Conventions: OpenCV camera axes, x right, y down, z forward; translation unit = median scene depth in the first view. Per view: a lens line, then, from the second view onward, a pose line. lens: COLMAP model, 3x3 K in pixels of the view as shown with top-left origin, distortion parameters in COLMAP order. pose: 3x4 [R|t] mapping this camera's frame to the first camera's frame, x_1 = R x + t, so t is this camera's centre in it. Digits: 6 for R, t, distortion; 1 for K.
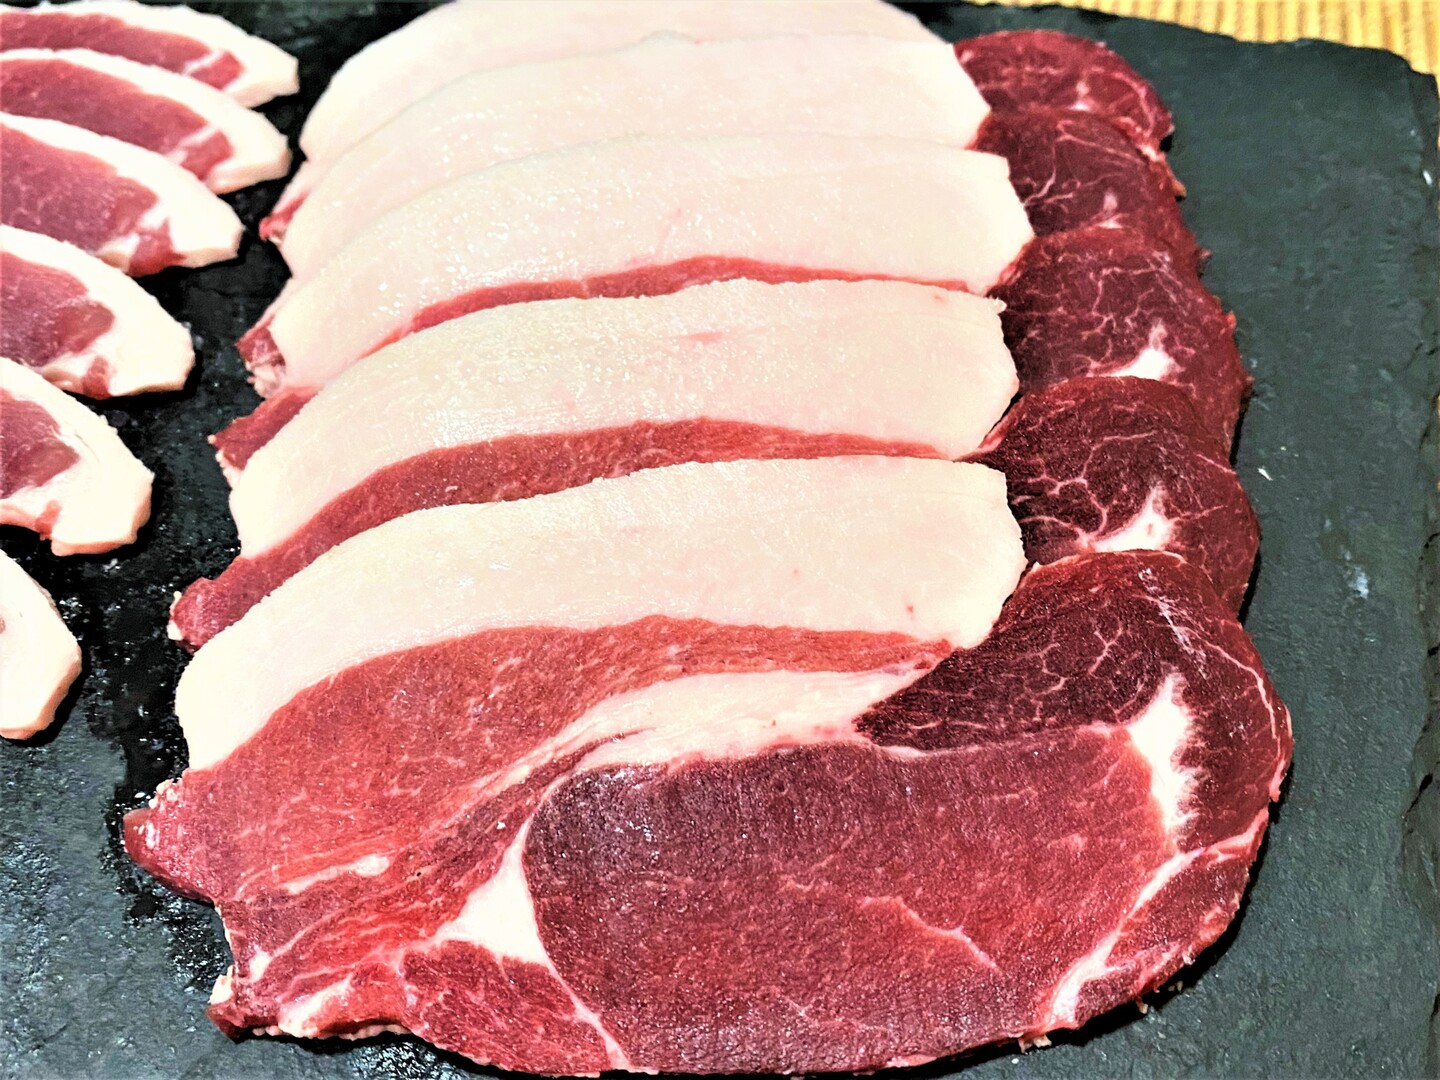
lens RADIAL K [[1531.5, 0, 741.3], [0, 1531.5, 531.6], [0, 0, 1]] dist [0.057740, 0.000000]
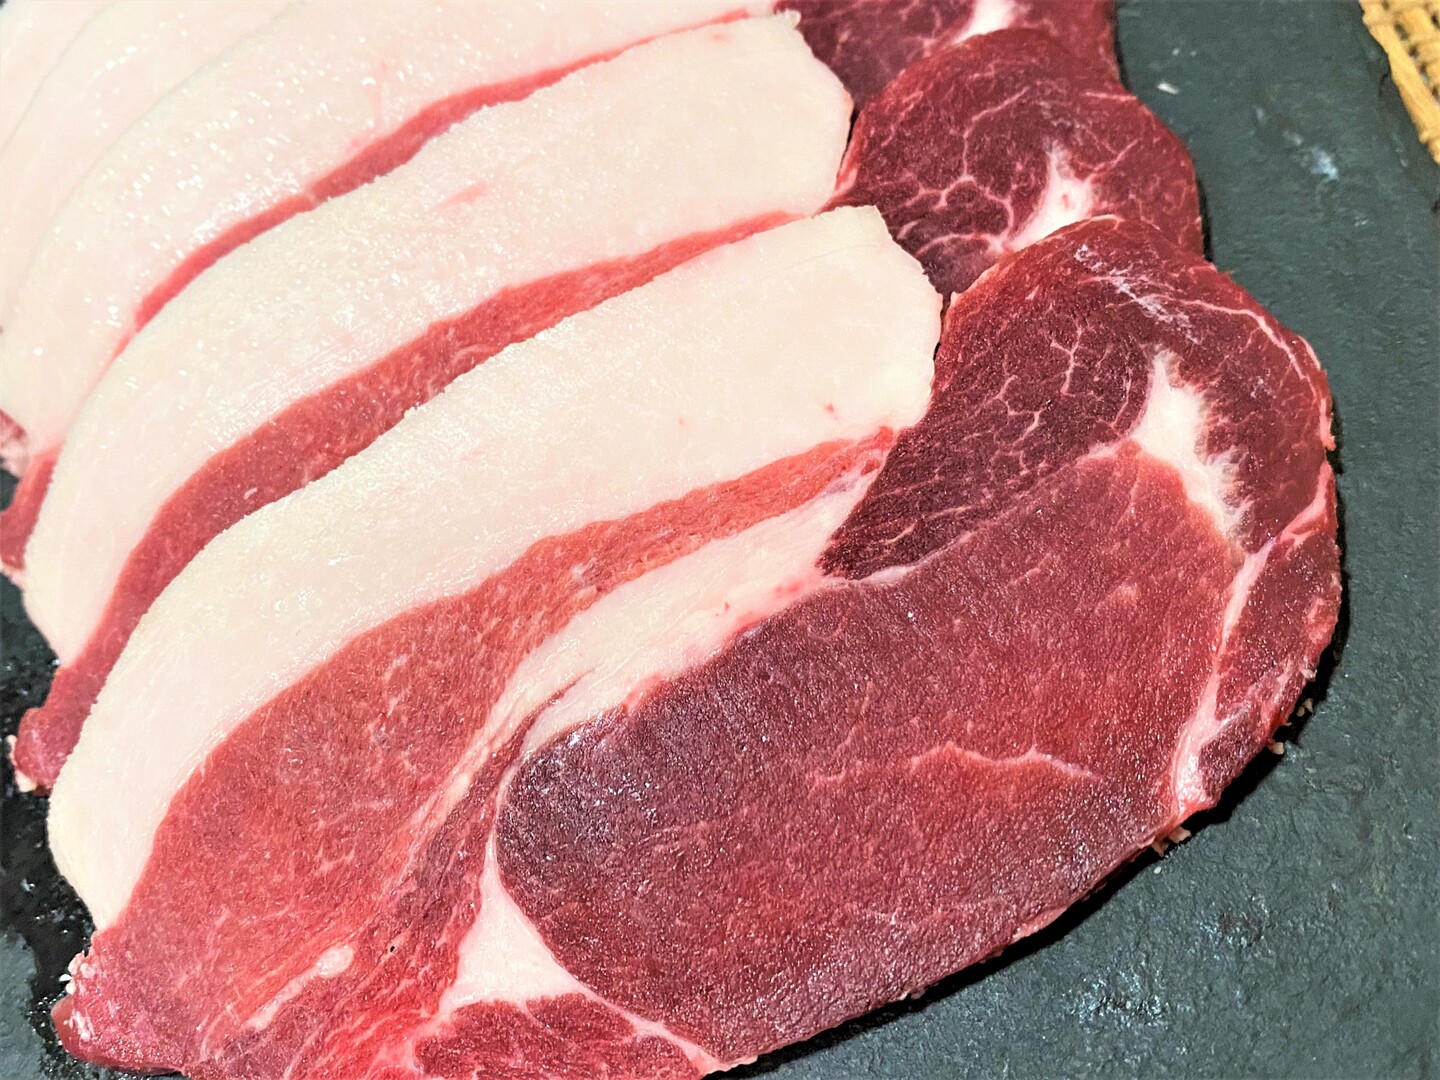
lens RADIAL K [[1533.3, 0, 726.0], [0, 1533.3, 538.9], [0, 0, 1]] dist [0.059195, 0.000000]
pose [[0.919880, -0.392139, -0.006967, 0.040097], [0.391088, 0.915789, 0.091551, 0.018898], [-0.029521, -0.086940, 0.995776, 0.198816]]
